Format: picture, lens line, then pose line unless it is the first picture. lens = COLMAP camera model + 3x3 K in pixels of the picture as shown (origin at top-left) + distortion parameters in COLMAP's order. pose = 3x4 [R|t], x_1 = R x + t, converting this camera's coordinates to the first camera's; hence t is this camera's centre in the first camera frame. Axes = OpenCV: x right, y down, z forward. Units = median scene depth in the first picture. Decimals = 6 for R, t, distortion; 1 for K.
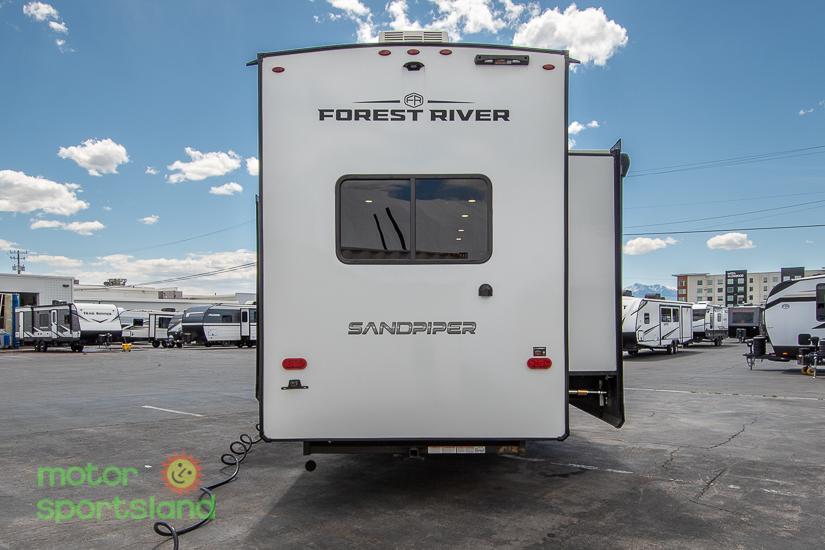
lens RADIAL K [[613.8, 0, 413.3], [0, 613.8, 325.2], [0, 0, 1]] dist [0.029244, -0.001096]
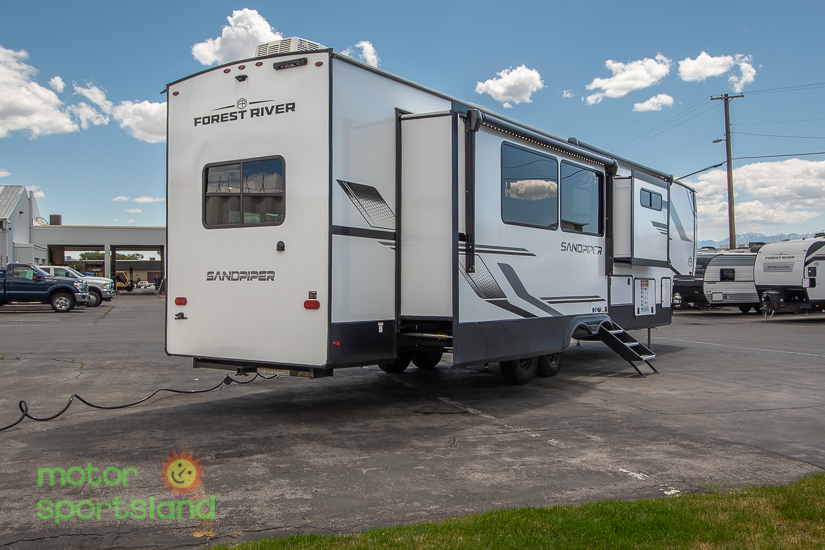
lens RADIAL K [[764.1, 0, 413.1], [0, 764.1, 255.5], [0, 0, 1]] dist [0.078248, 0.002482]
pose [[0.826003, -0.012270, -0.563532, 1.232181], [-0.001085, 0.999727, -0.023358, -0.000992], [0.563665, 0.019906, 0.825764, -0.150432]]
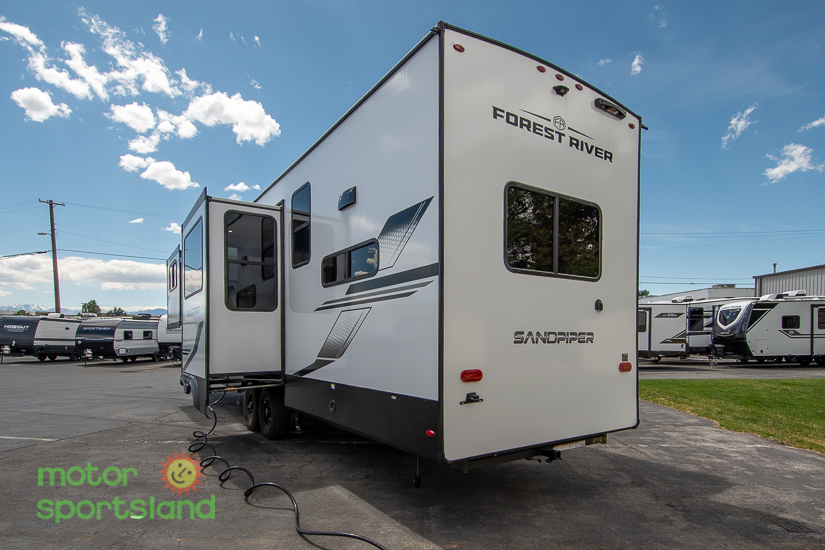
lens RADIAL K [[444.8, 0, 415.1], [0, 444.8, 339.2], [0, 0, 1]] dist [0.041616, -0.030283]
pose [[0.830476, 0.003163, 0.557045, -0.636670], [-0.007039, 0.999964, 0.004817, 0.005506], [-0.557010, -0.007922, 0.830468, 0.492192]]
